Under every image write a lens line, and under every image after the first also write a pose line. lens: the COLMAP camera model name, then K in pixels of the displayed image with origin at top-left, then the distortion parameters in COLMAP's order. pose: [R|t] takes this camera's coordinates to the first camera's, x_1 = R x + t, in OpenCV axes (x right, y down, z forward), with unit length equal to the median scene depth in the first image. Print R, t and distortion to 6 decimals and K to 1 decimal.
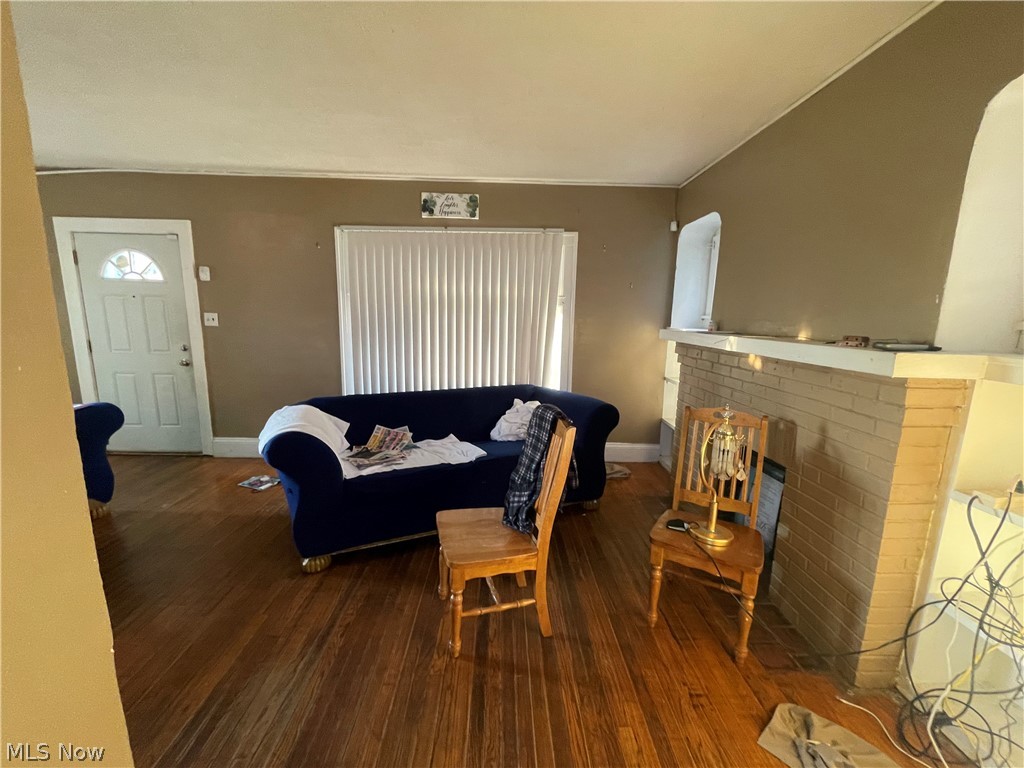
lens RADIAL K [[417.2, 0, 511.0], [0, 417.2, 382.2], [0, 0, 1]] dist [0.003912, -0.000161]
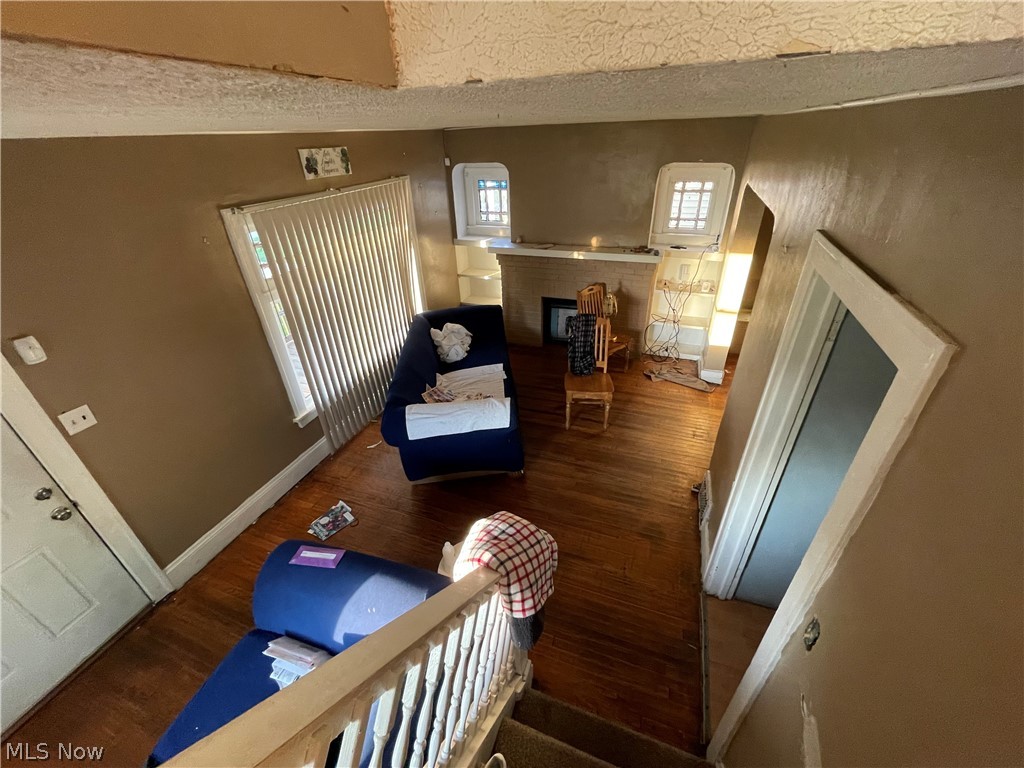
lens RADIAL K [[417.2, 0, 512.5], [0, 417.2, 382.4], [0, 0, 1]] dist [0.003912, -0.000161]
pose [[0.370461, -0.505185, 0.779453, -0.951186], [0.193074, 0.862714, 0.467383, -0.358062], [-0.908560, -0.022655, 0.417140, 0.244497]]
